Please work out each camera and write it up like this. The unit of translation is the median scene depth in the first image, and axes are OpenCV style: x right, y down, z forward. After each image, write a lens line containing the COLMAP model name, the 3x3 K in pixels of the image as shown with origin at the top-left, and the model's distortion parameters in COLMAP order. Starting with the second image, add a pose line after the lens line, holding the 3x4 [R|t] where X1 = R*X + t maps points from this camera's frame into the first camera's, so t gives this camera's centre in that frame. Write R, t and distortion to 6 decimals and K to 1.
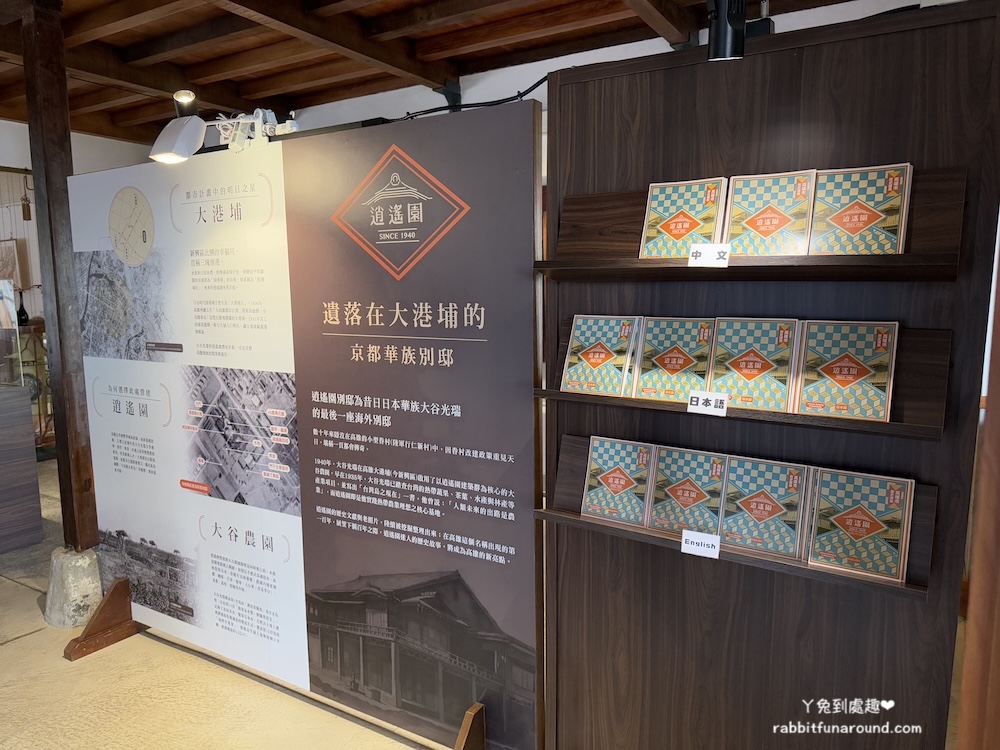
lens RADIAL K [[713.5, 0, 500.0], [0, 713.5, 378.7], [0, 0, 1]] dist [0.050080, -0.069048]
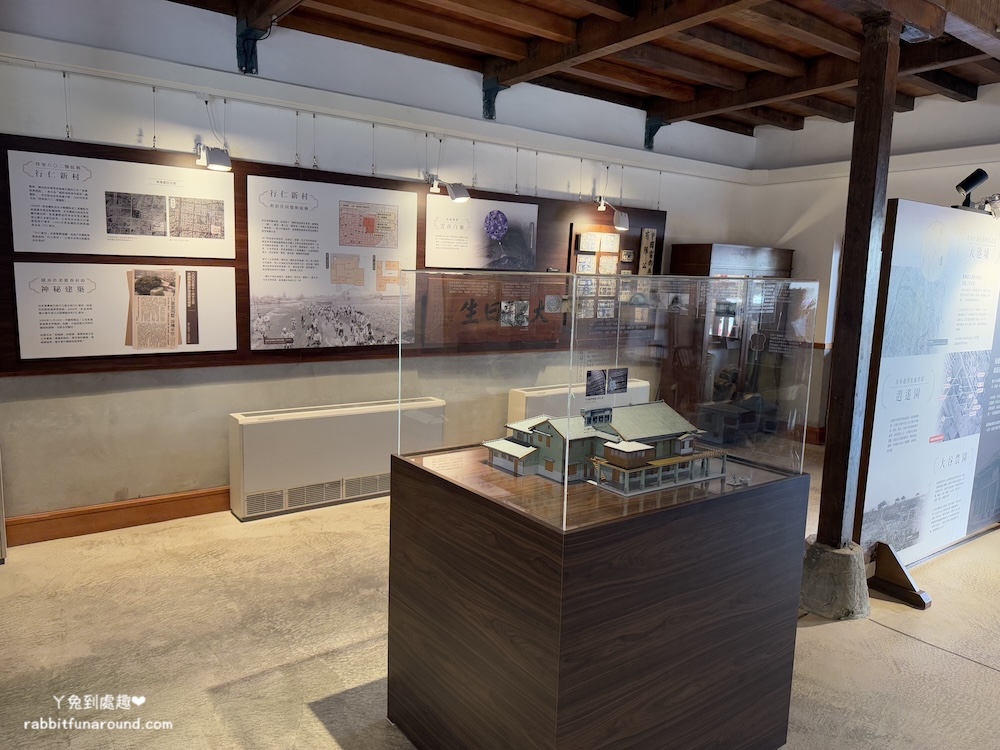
lens RADIAL K [[713.5, 0, 499.6], [0, 713.5, 376.0], [0, 0, 1]] dist [0.050080, -0.069048]
pose [[0.377197, -0.104060, 0.920268, -2.081393], [0.084563, 0.993387, 0.077667, -0.159674], [-0.922264, 0.048525, 0.383502, 1.266380]]
